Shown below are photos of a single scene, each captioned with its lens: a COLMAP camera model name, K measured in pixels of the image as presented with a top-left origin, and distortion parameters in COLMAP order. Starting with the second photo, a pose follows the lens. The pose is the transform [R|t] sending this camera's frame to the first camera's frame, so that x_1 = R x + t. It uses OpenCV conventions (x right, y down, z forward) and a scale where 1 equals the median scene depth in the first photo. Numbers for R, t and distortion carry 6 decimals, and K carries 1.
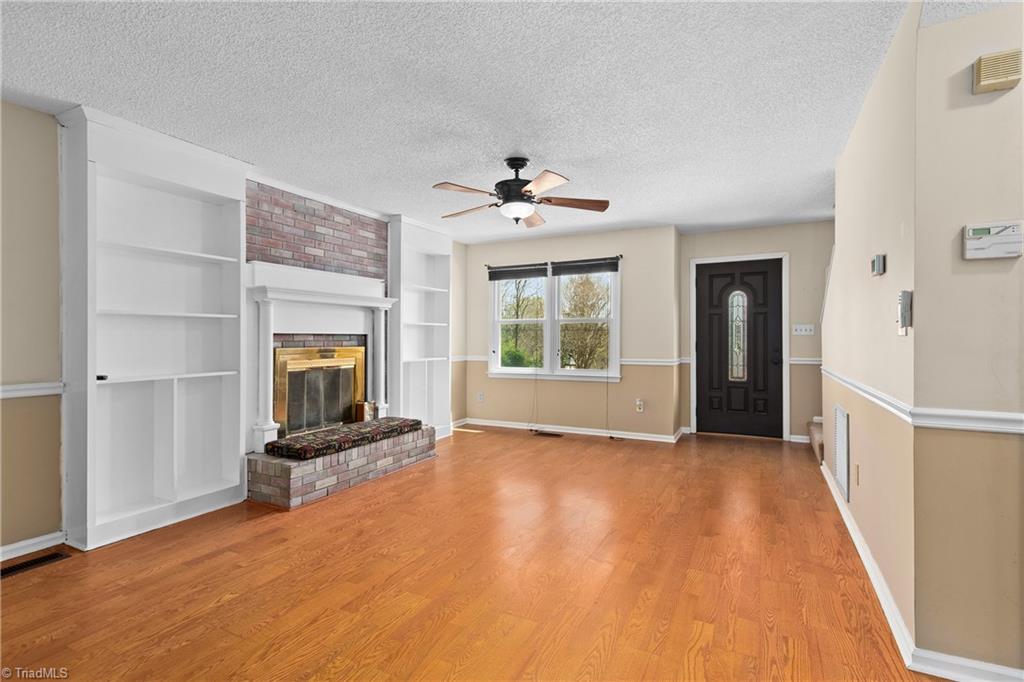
lens RADIAL K [[474.9, 0, 519.7], [0, 474.9, 341.8], [0, 0, 1]] dist [-0.000549, -0.000081]
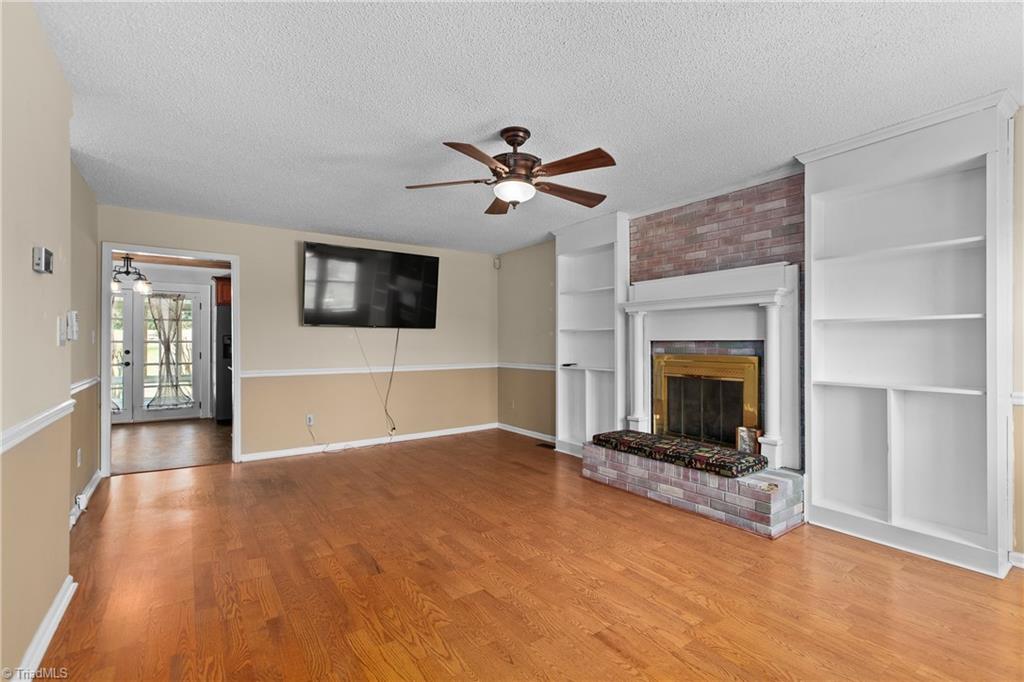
lens RADIAL K [[474.9, 0, 519.7], [0, 474.9, 341.8], [0, 0, 1]] dist [-0.000549, -0.000081]
pose [[-0.467021, -0.003919, -0.884238, 0.594673], [-0.008226, 0.999966, -0.000087, -0.011167], [0.884208, 0.007233, -0.467037, 1.149282]]
